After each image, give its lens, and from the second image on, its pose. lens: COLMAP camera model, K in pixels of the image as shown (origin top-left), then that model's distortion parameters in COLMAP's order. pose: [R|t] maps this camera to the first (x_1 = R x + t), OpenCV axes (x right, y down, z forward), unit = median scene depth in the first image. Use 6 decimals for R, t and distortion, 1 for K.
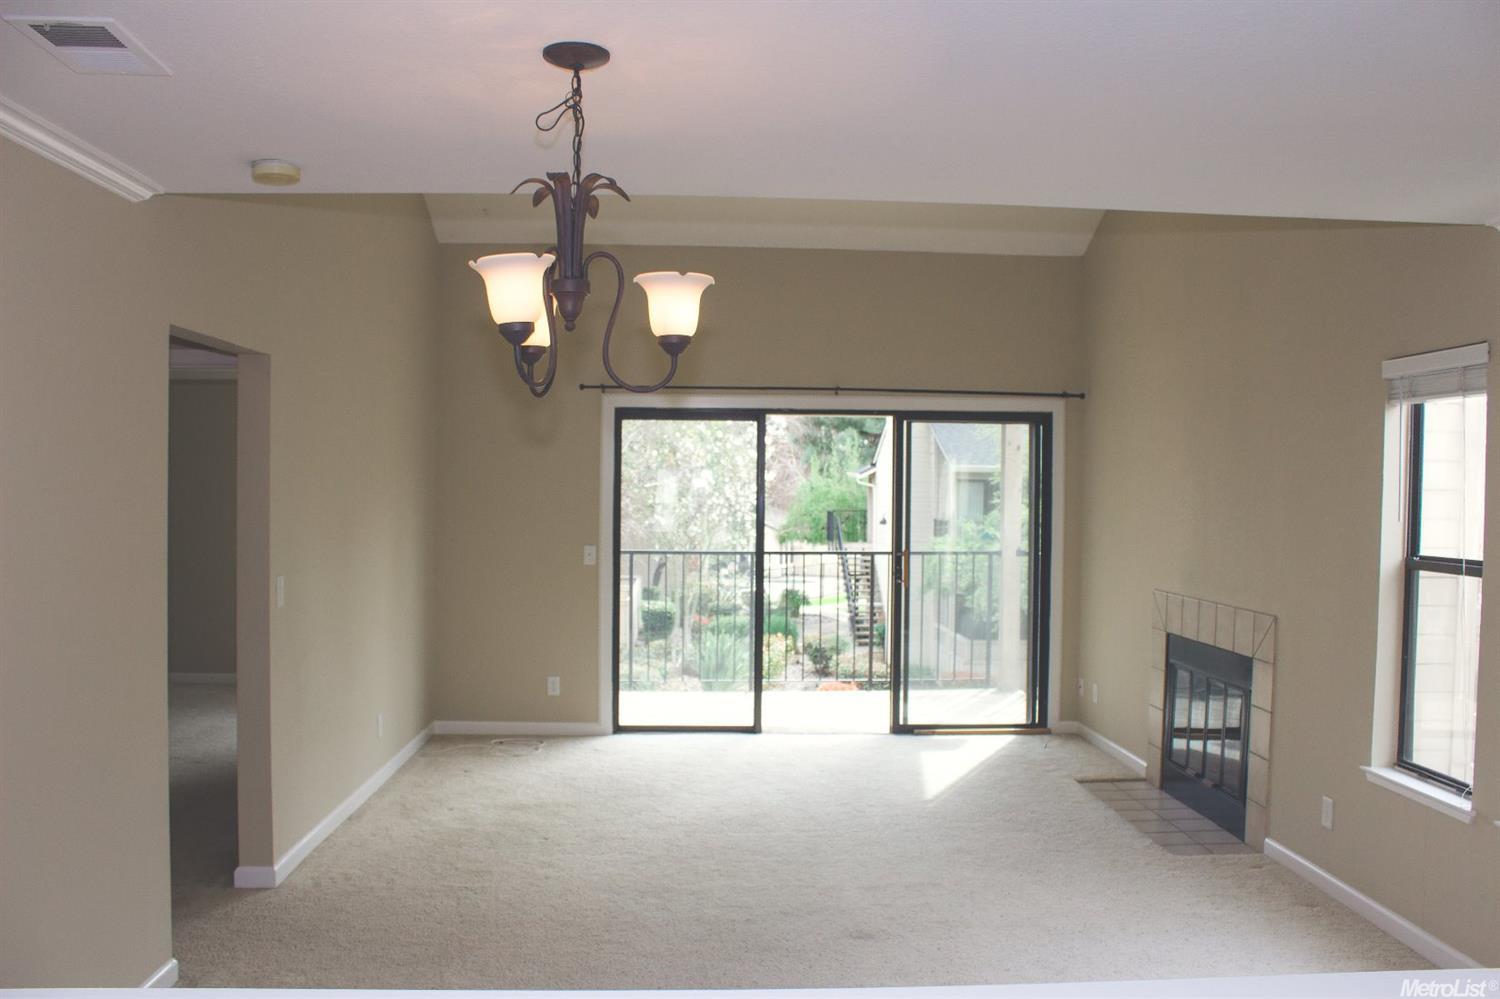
lens RADIAL K [[1269.1, 0, 750.0], [0, 1269.1, 499.5], [0, 0, 1]] dist [-0.208187, 0.139251]
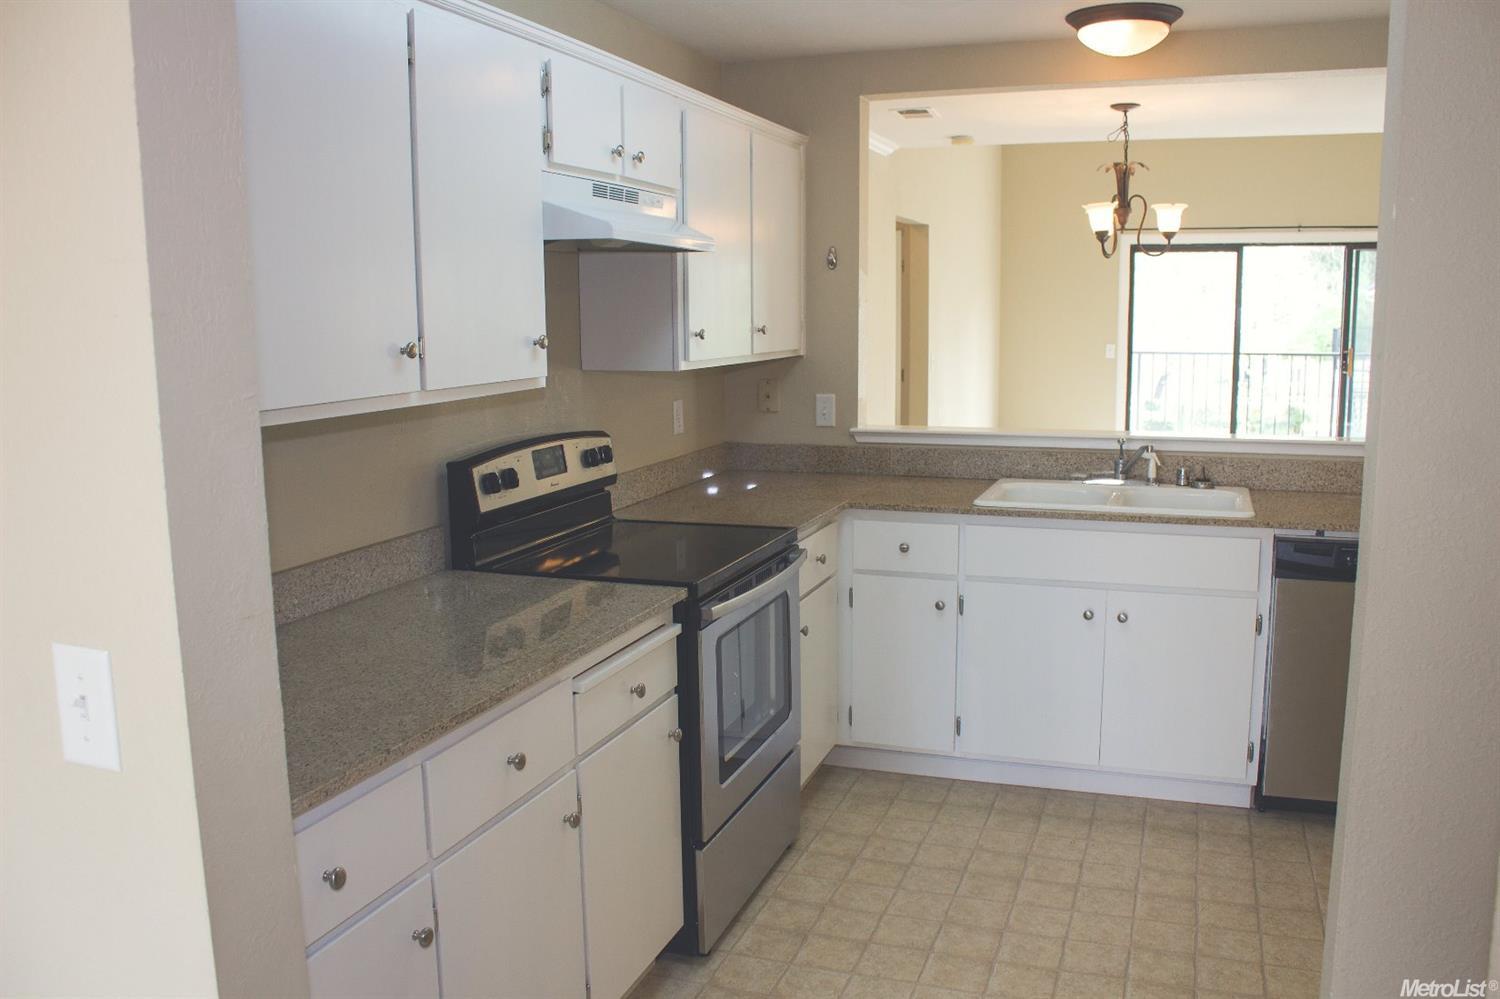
lens RADIAL K [[1290.8, 0, 750.0], [0, 1290.8, 499.5], [0, 0, 1]] dist [-0.136991, 0.151998]
pose [[0.927640, 0.036194, -0.371717, 0.035230], [0.015086, 0.990849, 0.134128, 0.011062], [0.373170, -0.130030, 0.918606, -0.477826]]
